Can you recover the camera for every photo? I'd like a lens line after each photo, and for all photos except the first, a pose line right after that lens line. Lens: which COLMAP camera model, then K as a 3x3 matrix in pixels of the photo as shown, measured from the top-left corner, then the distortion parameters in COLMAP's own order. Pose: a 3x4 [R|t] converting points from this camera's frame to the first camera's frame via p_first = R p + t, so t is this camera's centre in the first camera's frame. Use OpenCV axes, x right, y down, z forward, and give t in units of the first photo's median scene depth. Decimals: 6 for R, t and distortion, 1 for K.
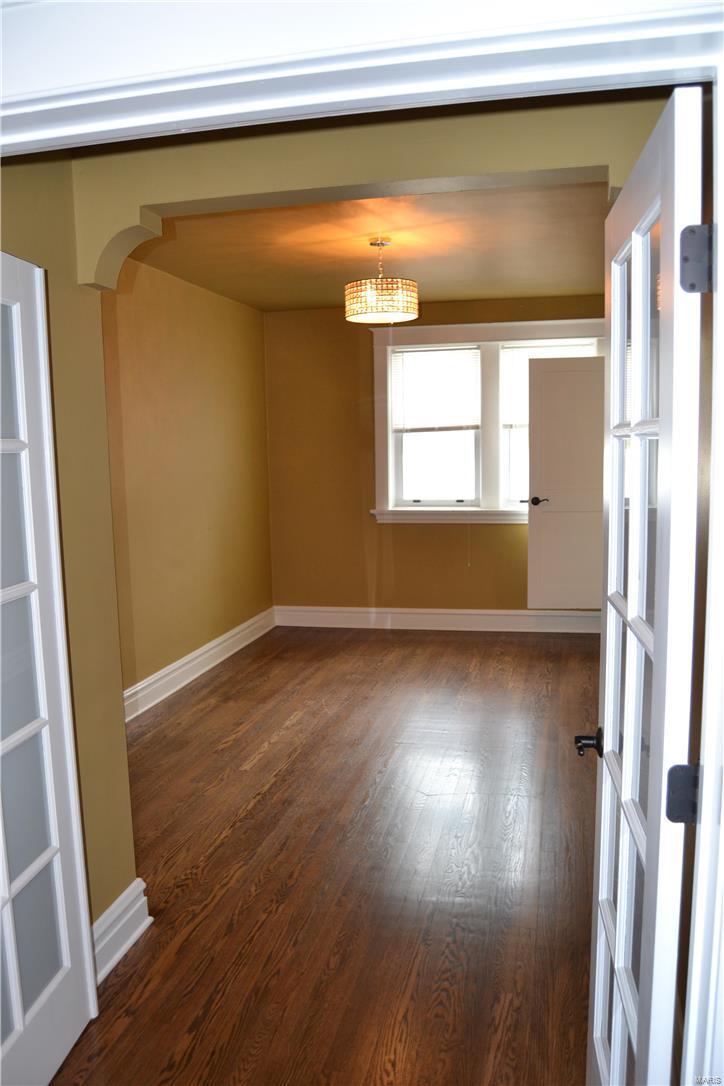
lens RADIAL K [[867.3, 0, 358.4], [0, 867.3, 557.8], [0, 0, 1]] dist [-0.094660, 0.037190]
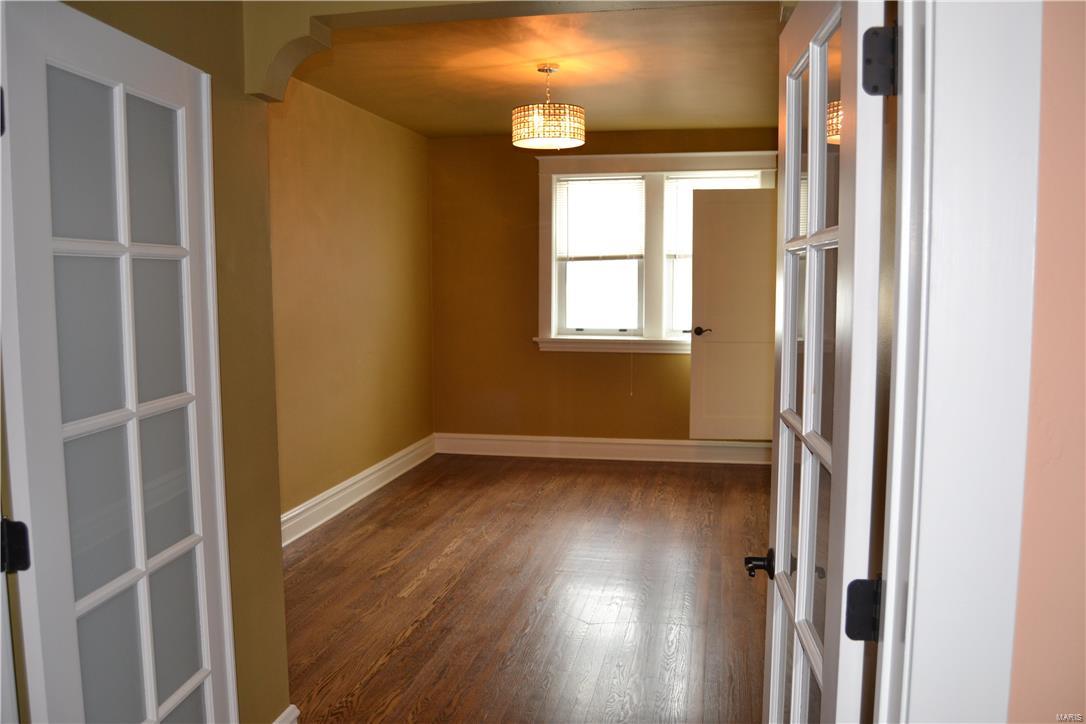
lens RADIAL K [[867.3, 0, 539.4], [0, 867.3, 361.4], [0, 0, 1]] dist [-0.094660, 0.037190]
pose [[0.999592, 0.015429, 0.024039, -0.003665], [-0.014622, 0.999335, -0.033414, 0.008486], [-0.024538, 0.033049, 0.999152, 0.008549]]
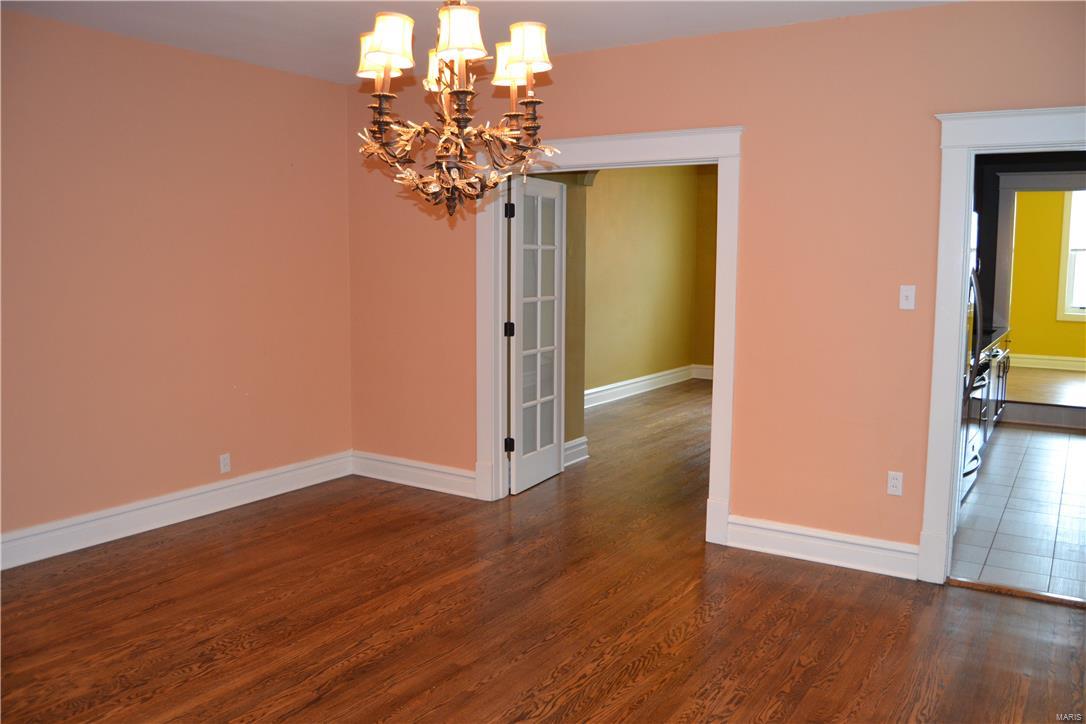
lens RADIAL K [[867.3, 0, 539.4], [0, 867.3, 361.4], [0, 0, 1]] dist [-0.094660, 0.037190]
pose [[0.941658, 0.065657, -0.330105, 0.245058], [-0.068270, 0.997660, 0.003683, 0.109662], [0.329574, 0.019068, 0.943937, -0.796070]]
